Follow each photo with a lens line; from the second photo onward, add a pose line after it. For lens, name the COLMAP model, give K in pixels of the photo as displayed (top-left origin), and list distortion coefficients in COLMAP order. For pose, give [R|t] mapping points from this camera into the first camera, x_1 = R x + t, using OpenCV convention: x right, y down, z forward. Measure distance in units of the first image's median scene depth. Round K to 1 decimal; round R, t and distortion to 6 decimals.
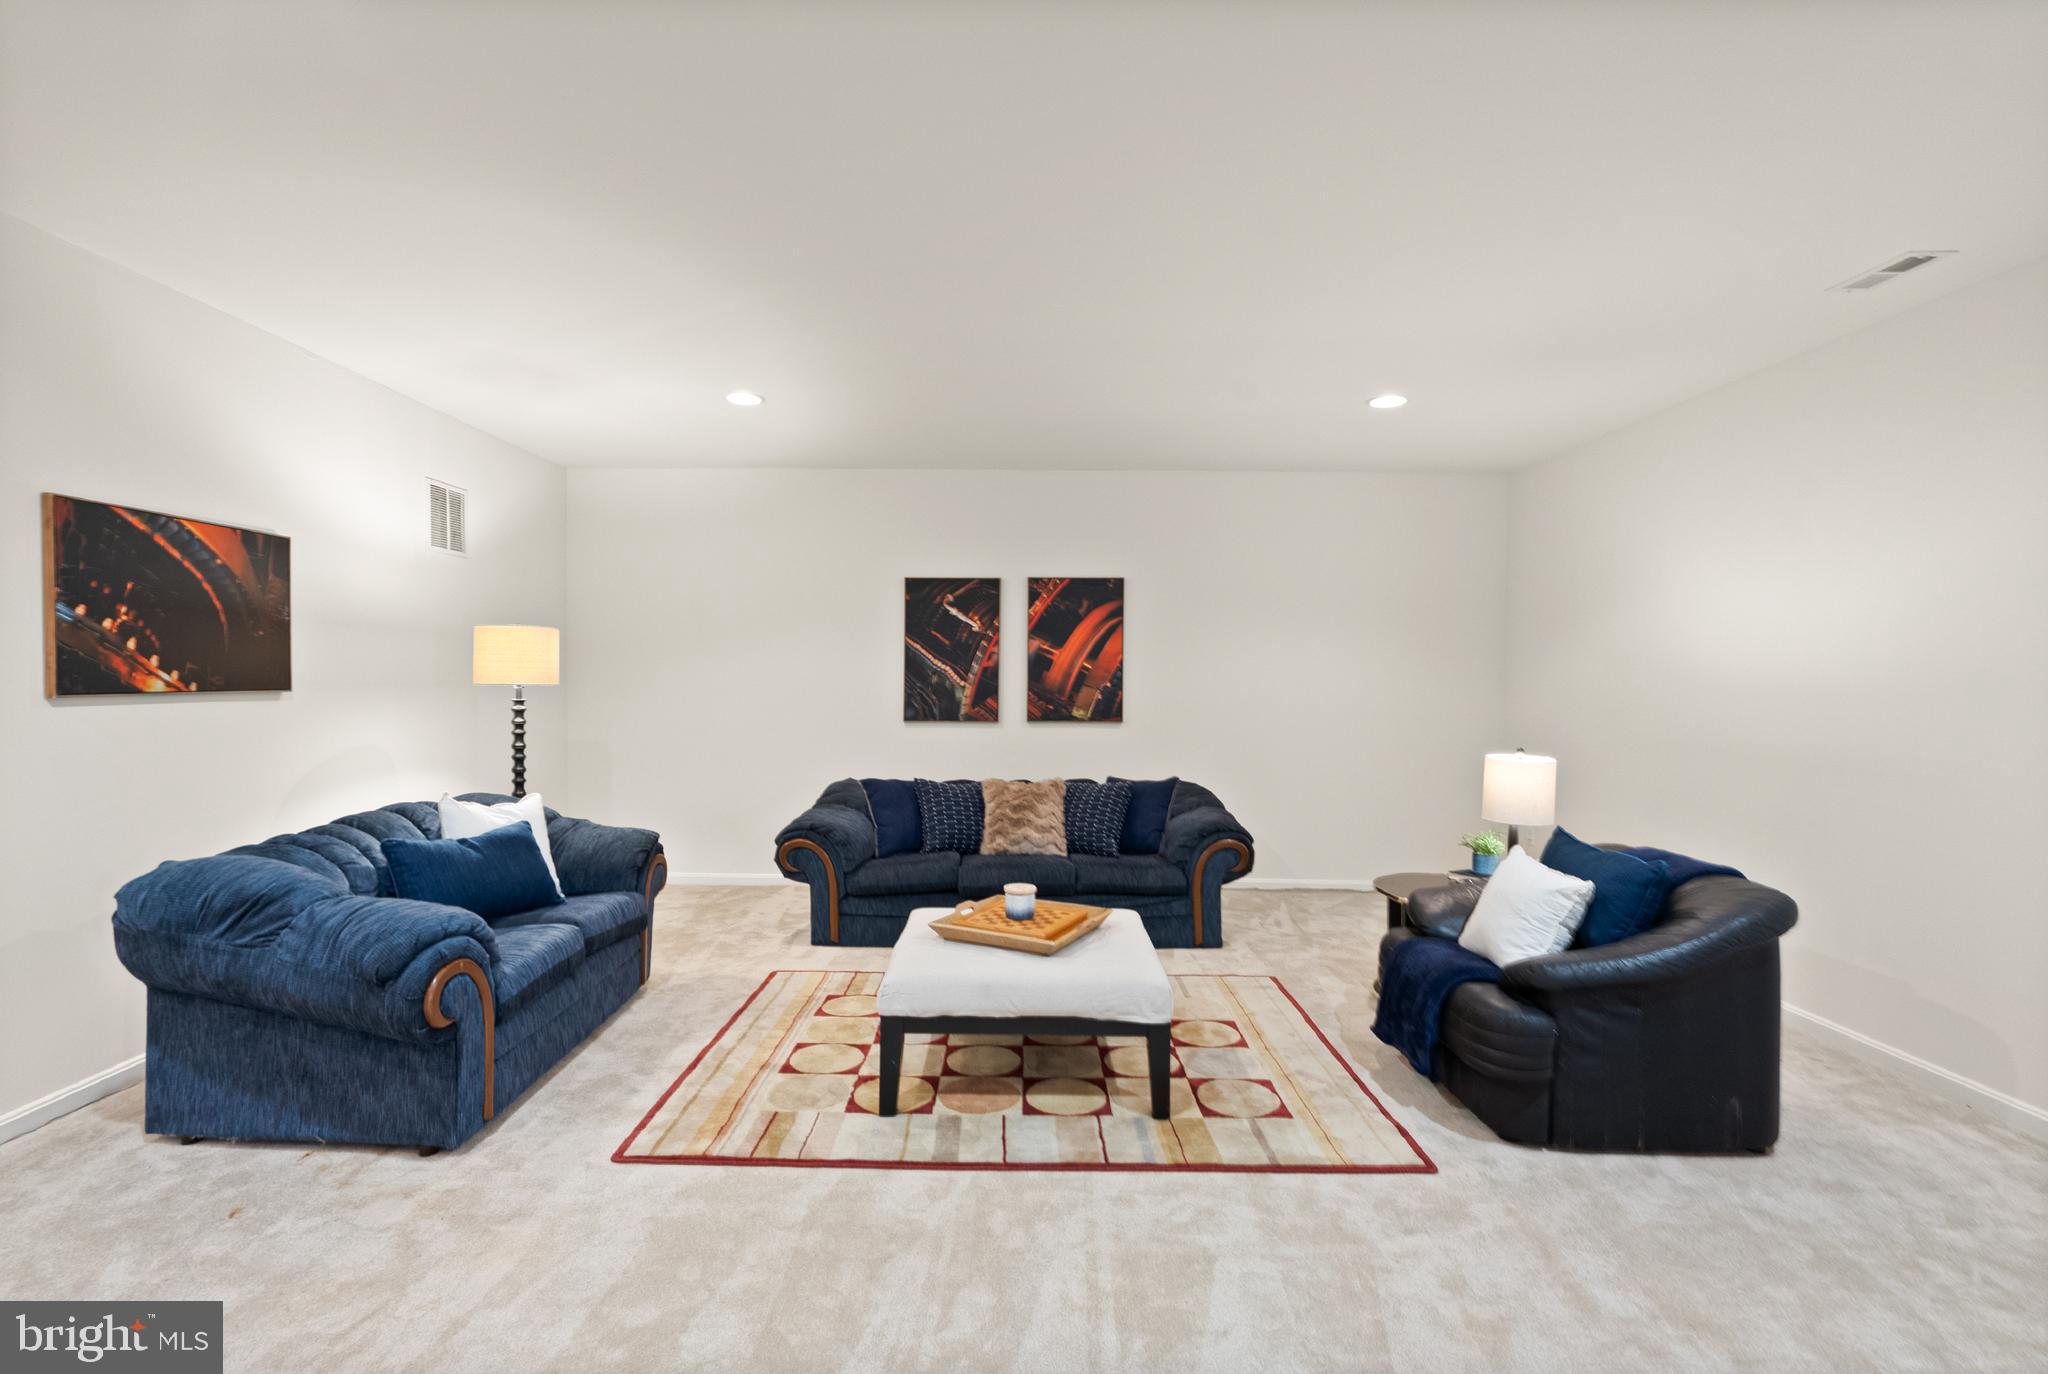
lens RADIAL K [[937.3, 0, 1014.1], [0, 937.3, 694.7], [0, 0, 1]] dist [-0.005681, 0.000110]
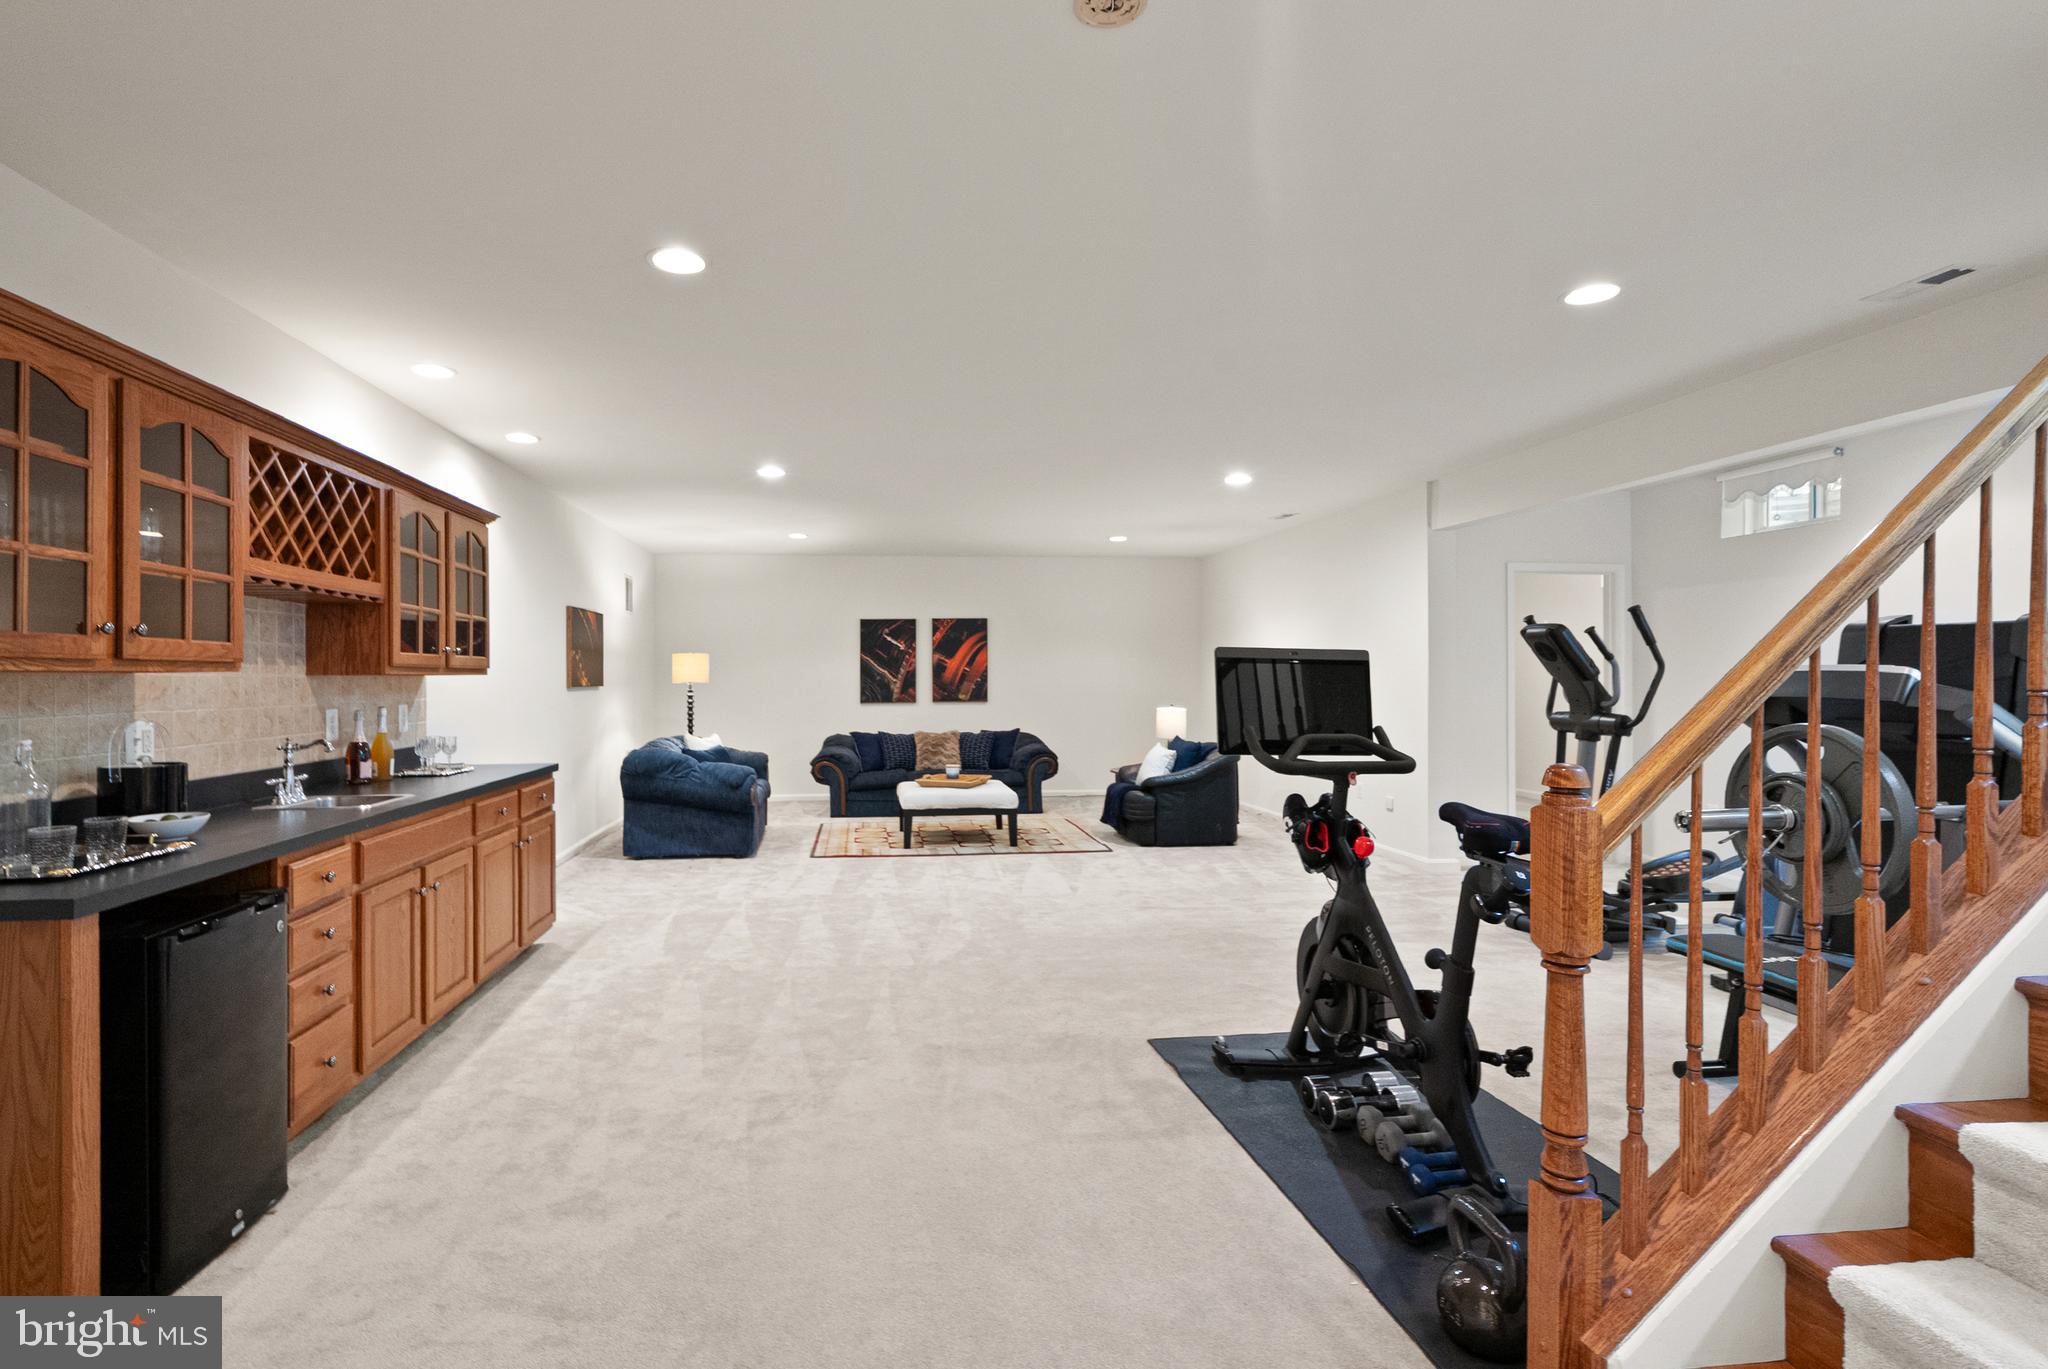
lens RADIAL K [[937.3, 0, 940.8], [0, 937.3, 684.1], [0, 0, 1]] dist [-0.005681, 0.000110]
pose [[0.996083, -0.013365, 0.087407, -0.151496], [0.014543, 0.999812, -0.012860, 0.022690], [-0.087219, 0.014081, 0.996090, -0.898592]]
